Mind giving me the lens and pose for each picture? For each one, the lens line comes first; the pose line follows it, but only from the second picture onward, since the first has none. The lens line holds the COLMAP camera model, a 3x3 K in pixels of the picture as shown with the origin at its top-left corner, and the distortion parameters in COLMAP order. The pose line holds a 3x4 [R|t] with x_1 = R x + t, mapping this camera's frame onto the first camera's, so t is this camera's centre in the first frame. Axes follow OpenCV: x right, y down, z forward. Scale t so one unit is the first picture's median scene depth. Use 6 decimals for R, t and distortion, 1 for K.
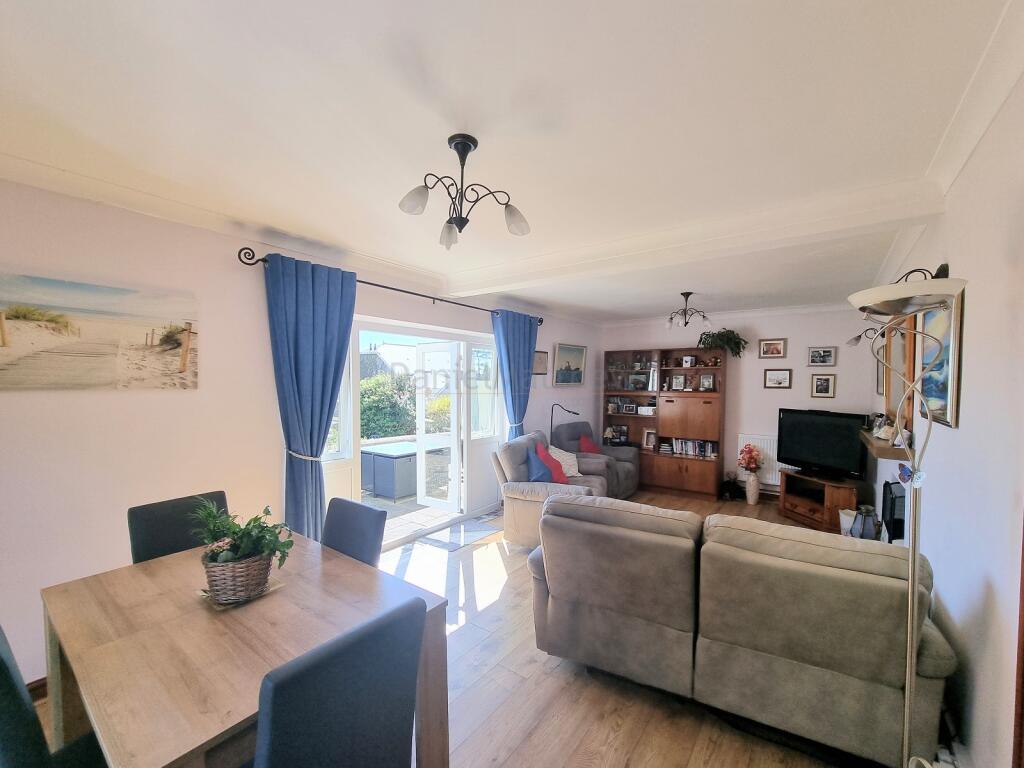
lens RADIAL K [[420.8, 0, 516.9], [0, 420.8, 394.9], [0, 0, 1]] dist [-0.003589, -0.000727]
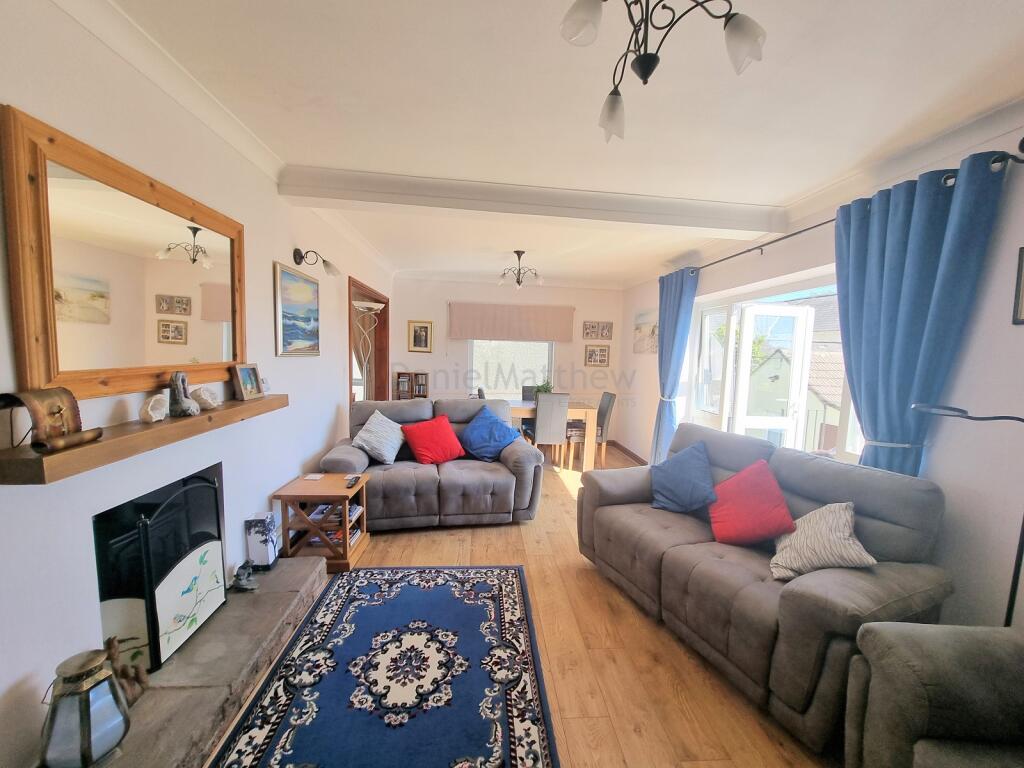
lens RADIAL K [[420.8, 0, 516.9], [0, 420.8, 394.9], [0, 0, 1]] dist [-0.003589, -0.000727]
pose [[-0.757248, 0.033026, -0.652292, 0.503284], [-0.064374, 0.990084, 0.124862, -0.012055], [0.649947, 0.136542, -0.747613, 0.949221]]
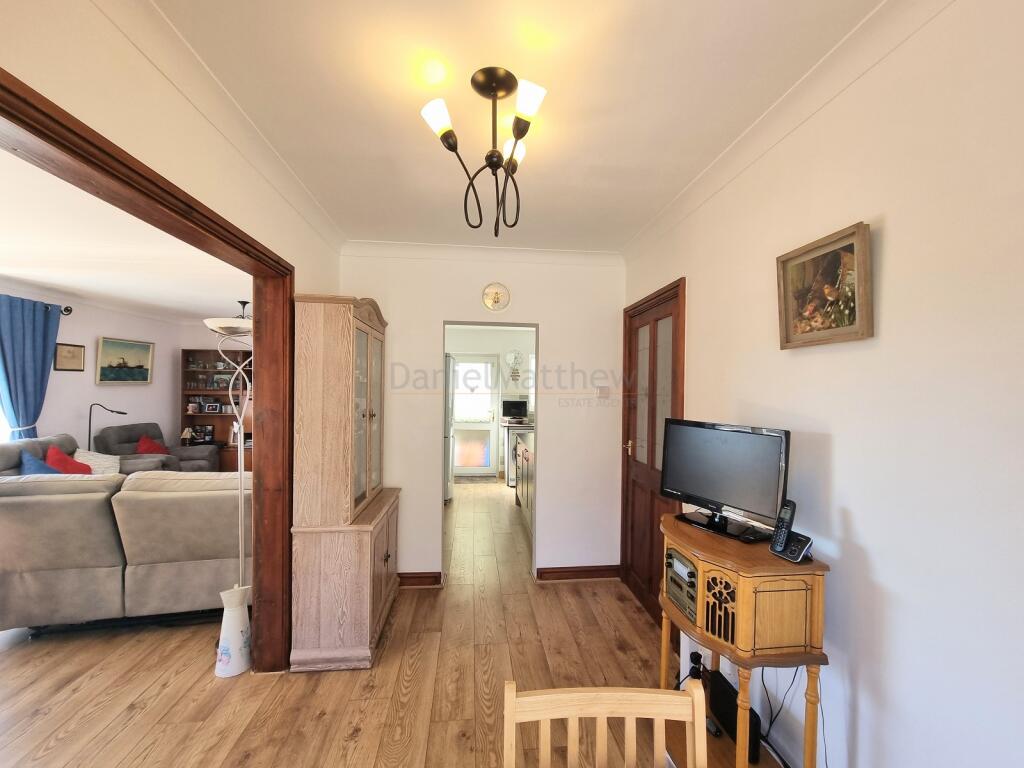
lens RADIAL K [[420.8, 0, 516.9], [0, 420.8, 394.9], [0, 0, 1]] dist [-0.003589, -0.000727]
pose [[0.740767, -0.010252, 0.671684, 0.154938], [0.017139, 0.999846, -0.003641, 0.021003], [-0.671544, 0.014209, 0.740829, -0.268919]]
